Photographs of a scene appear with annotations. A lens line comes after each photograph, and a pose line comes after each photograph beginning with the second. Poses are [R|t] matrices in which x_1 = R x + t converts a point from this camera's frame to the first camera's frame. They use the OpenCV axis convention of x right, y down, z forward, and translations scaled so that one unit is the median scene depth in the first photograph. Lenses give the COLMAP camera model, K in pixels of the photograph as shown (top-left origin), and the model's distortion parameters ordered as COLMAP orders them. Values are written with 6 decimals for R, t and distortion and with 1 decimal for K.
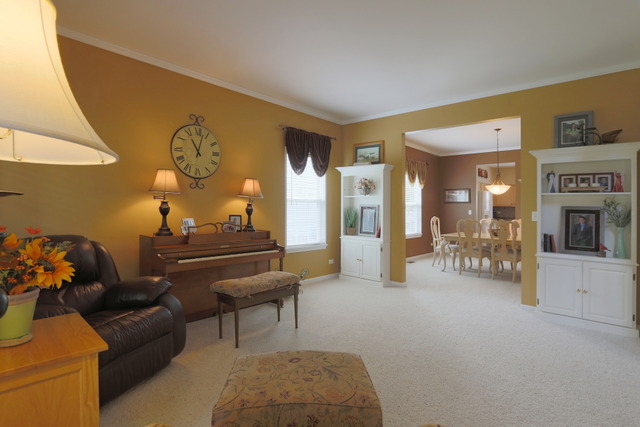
lens RADIAL K [[324.3, 0, 320.0], [0, 324.3, 213.5], [0, 0, 1]] dist [0.001107, 0.000286]
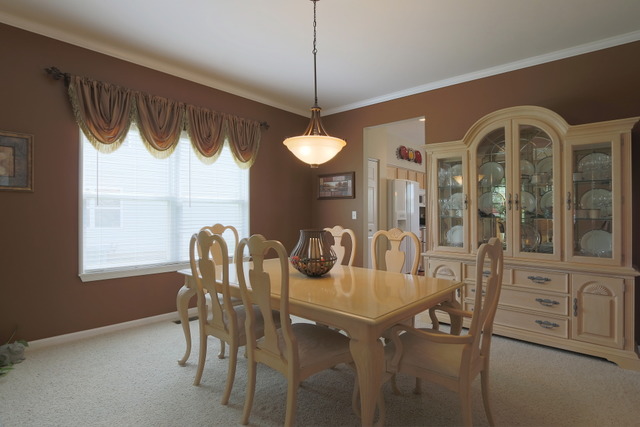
lens RADIAL K [[328.9, 0, 317.8], [0, 328.9, 214.2], [0, 0, 1]] dist [-0.017564, -0.000665]
pose [[0.999997, 0.000674, 0.002204, 0.378502], [-0.000650, 0.999941, -0.010865, 0.000593], [-0.002211, 0.010864, 0.999939, 0.419238]]
